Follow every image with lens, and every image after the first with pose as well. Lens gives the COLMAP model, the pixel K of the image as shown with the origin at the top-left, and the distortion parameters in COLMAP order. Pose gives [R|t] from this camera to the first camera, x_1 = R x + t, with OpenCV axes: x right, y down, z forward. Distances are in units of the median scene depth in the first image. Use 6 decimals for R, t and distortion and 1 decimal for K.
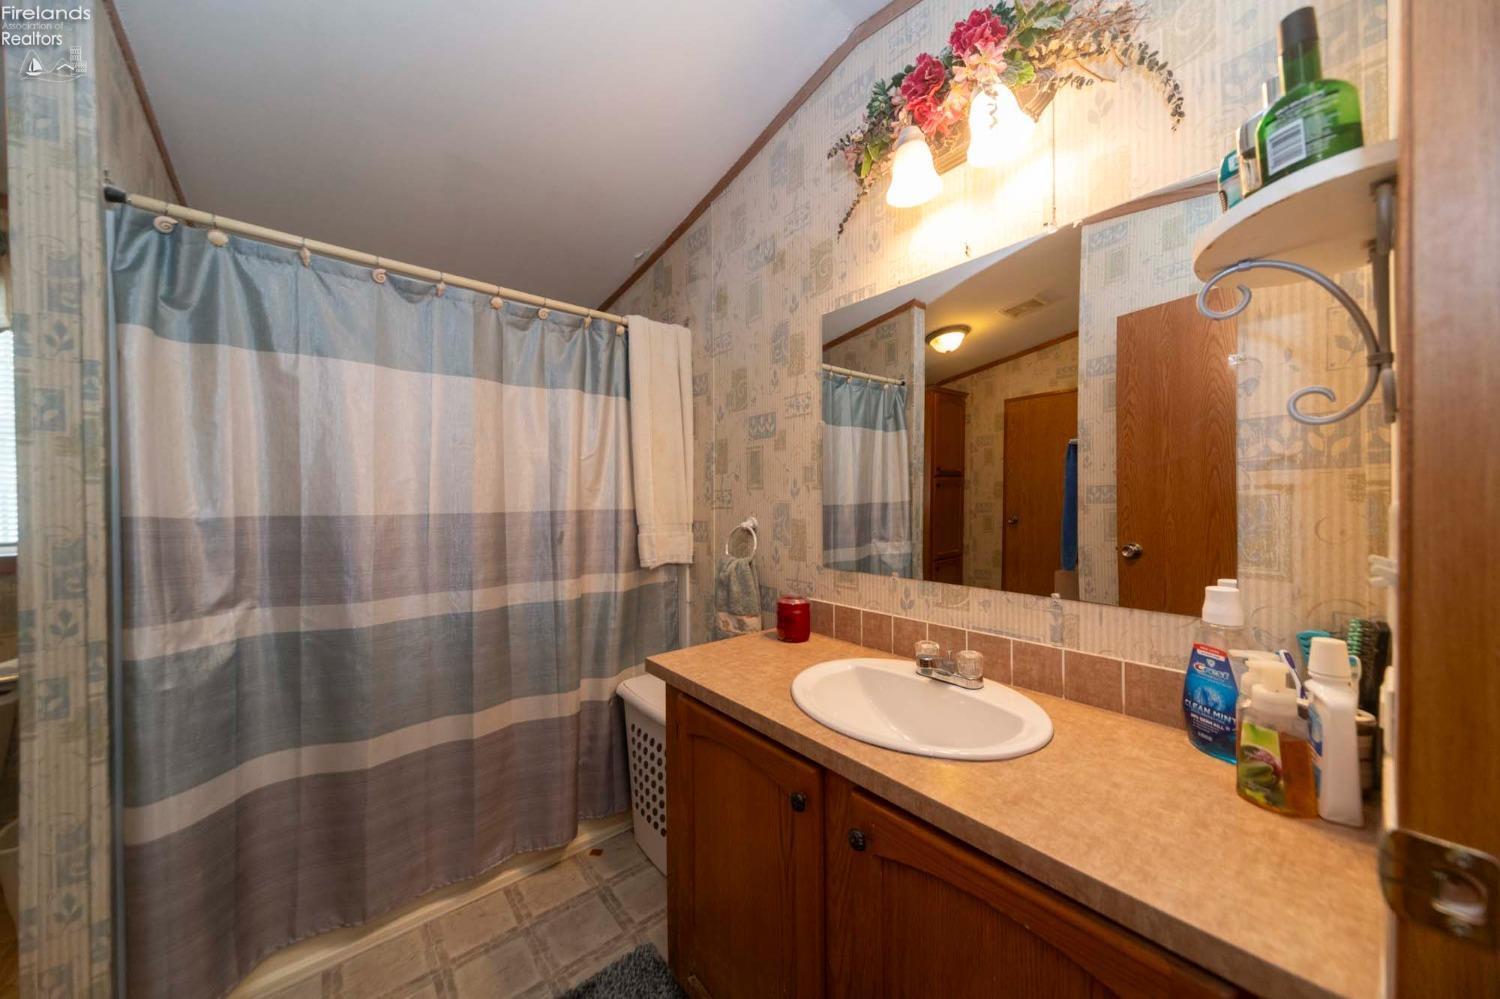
lens RADIAL K [[506.9, 0, 754.2], [0, 506.9, 503.9], [0, 0, 1]] dist [-0.002805, -0.000142]
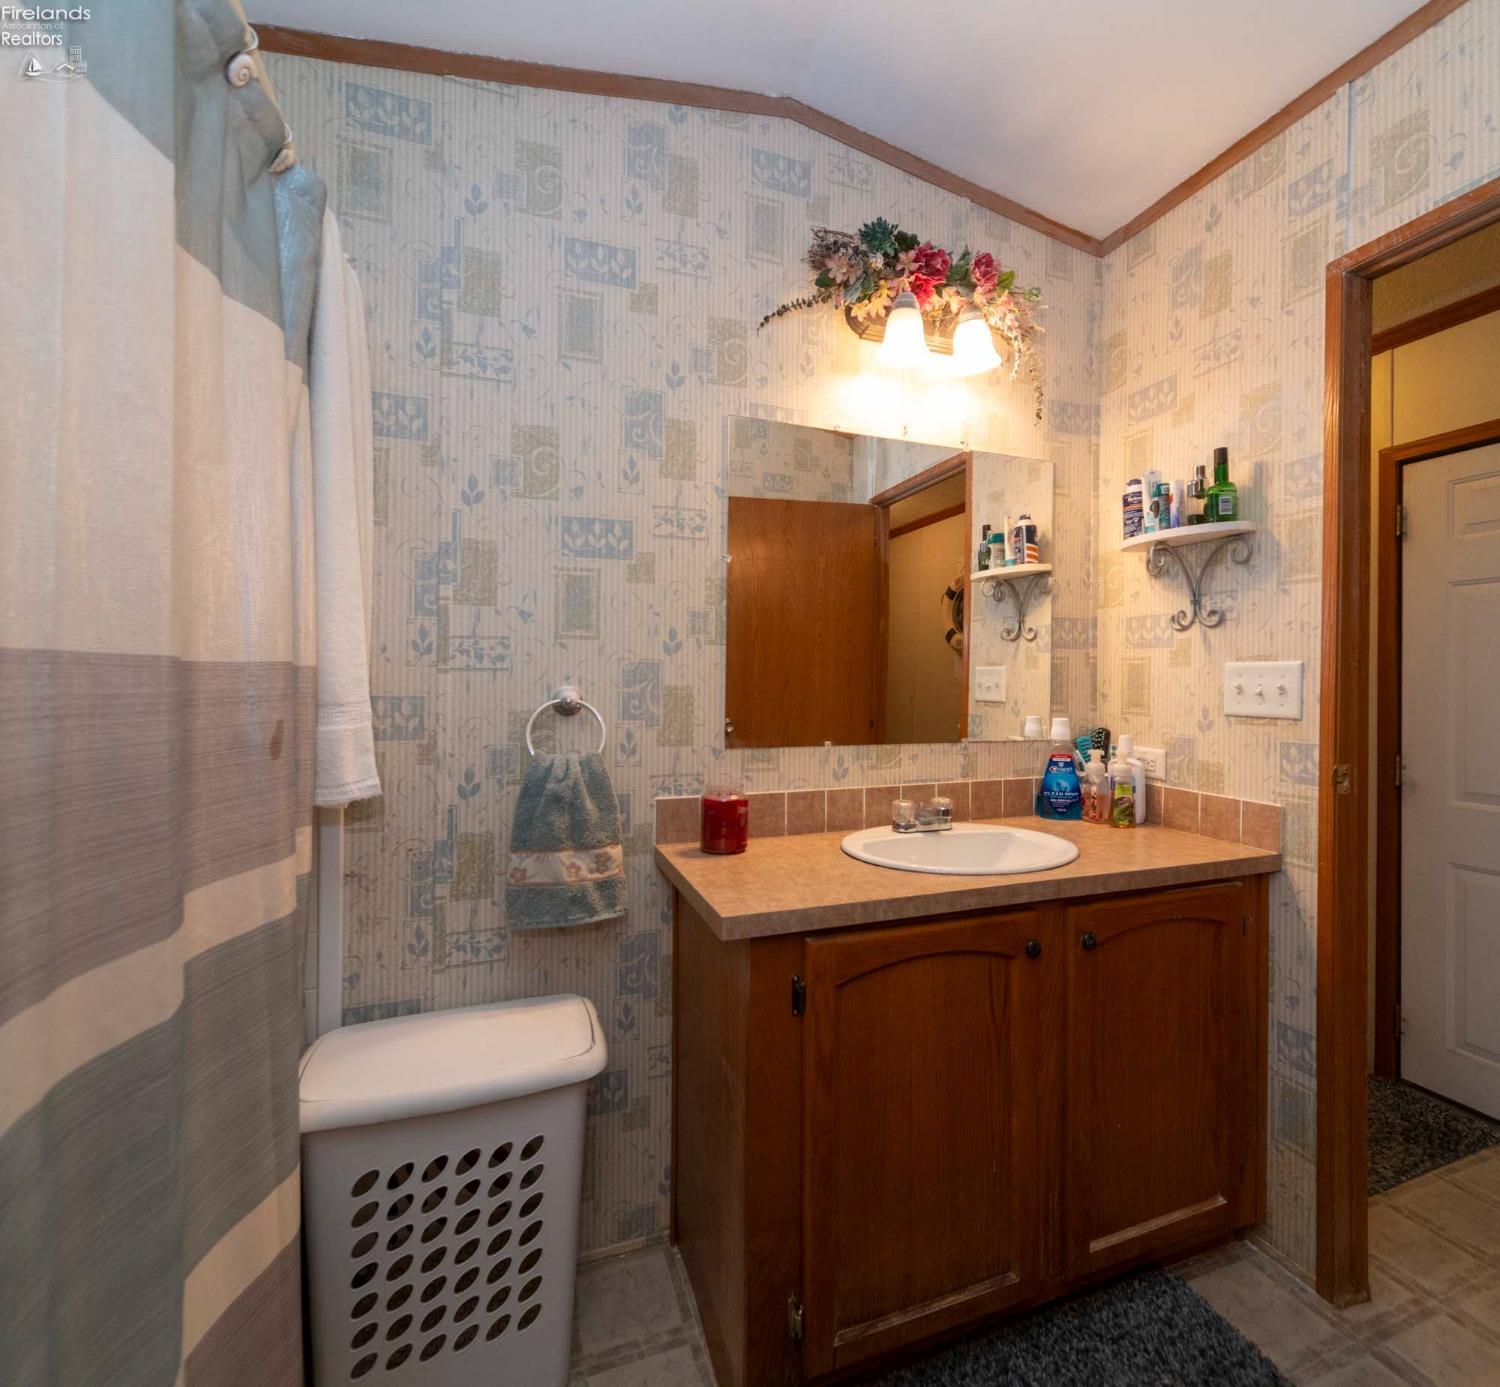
lens RADIAL K [[713.0, 0, 757.4], [0, 713.0, 688.4], [0, 0, 1]] dist [-0.000241, 0.000279]
pose [[0.341853, 0.005422, 0.939738, -0.869054], [0.003669, 0.999968, -0.007104, 0.044309], [-0.939746, 0.005877, 0.341823, 0.615443]]
